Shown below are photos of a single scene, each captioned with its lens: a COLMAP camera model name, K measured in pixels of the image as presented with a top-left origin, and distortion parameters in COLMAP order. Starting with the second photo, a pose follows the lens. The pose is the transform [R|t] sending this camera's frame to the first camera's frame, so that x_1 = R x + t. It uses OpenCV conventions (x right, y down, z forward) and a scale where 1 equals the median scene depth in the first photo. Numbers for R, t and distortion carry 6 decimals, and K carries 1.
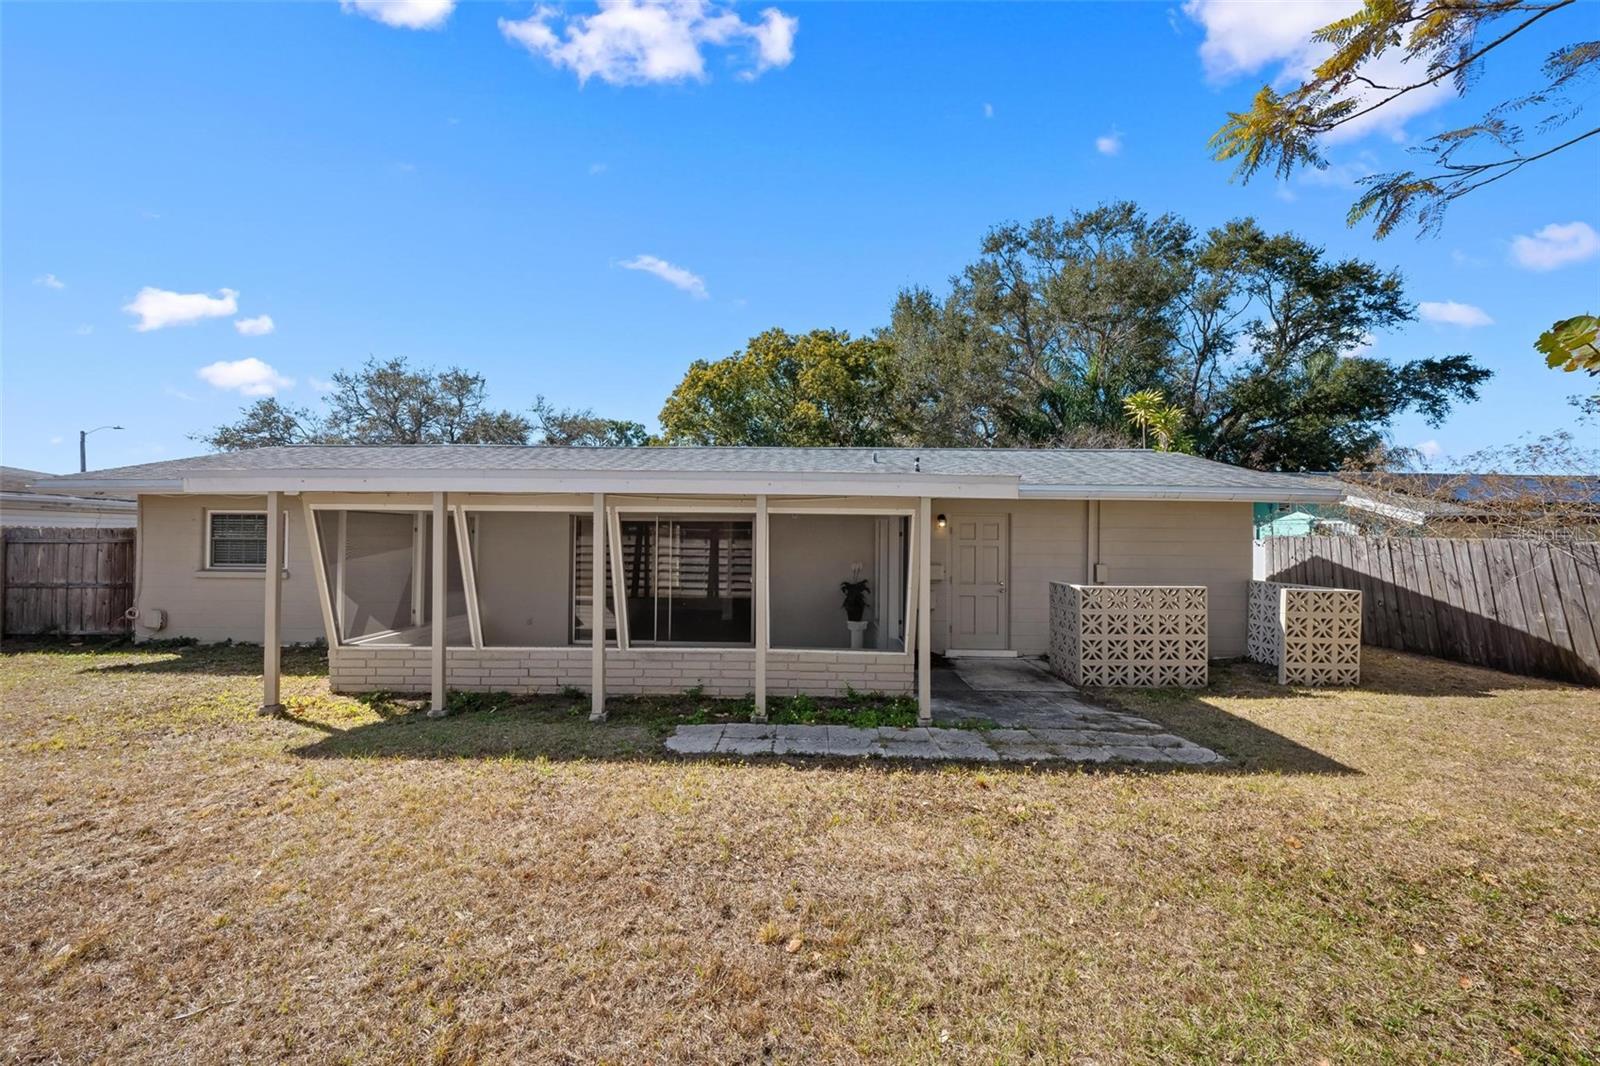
lens RADIAL K [[658.8, 0, 800.0], [0, 658.8, 533.0], [0, 0, 1]] dist [-0.010799, 0.000207]
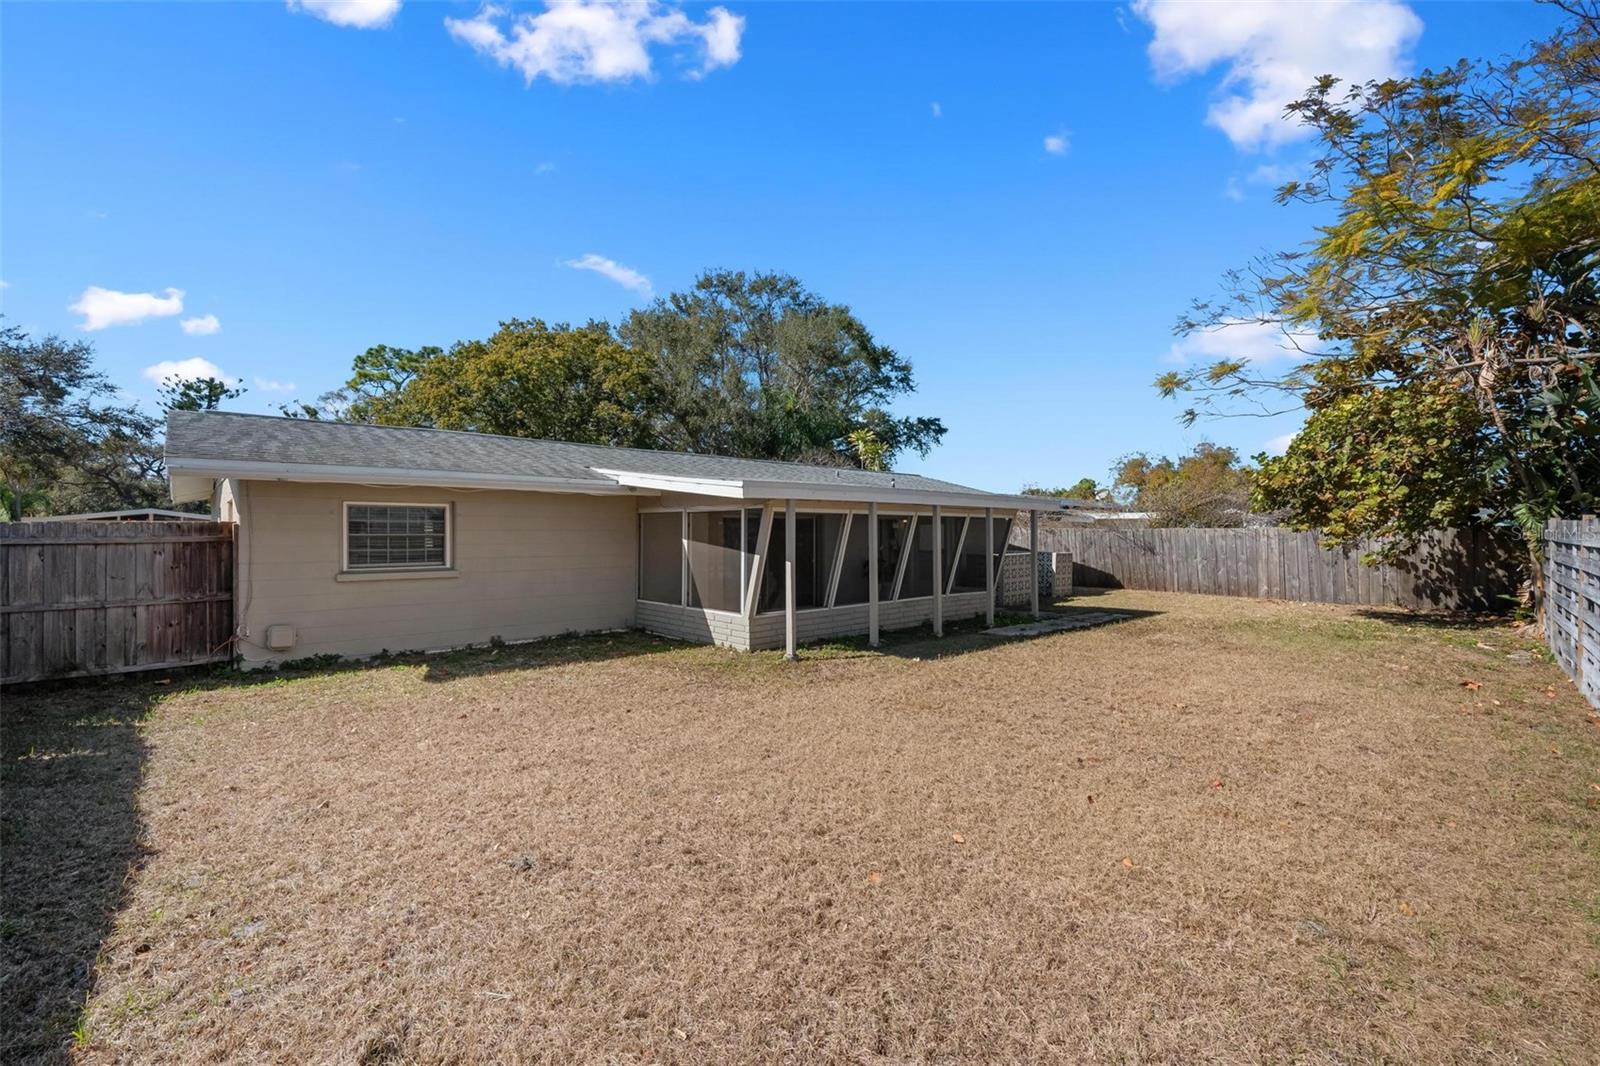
lens RADIAL K [[658.8, 0, 800.0], [0, 658.8, 533.0], [0, 0, 1]] dist [-0.010799, 0.000207]
pose [[0.733291, -0.008368, 0.679863, -1.001639], [-0.004149, 0.999851, 0.016781, -0.009715], [-0.679902, -0.015127, 0.733147, -0.014093]]
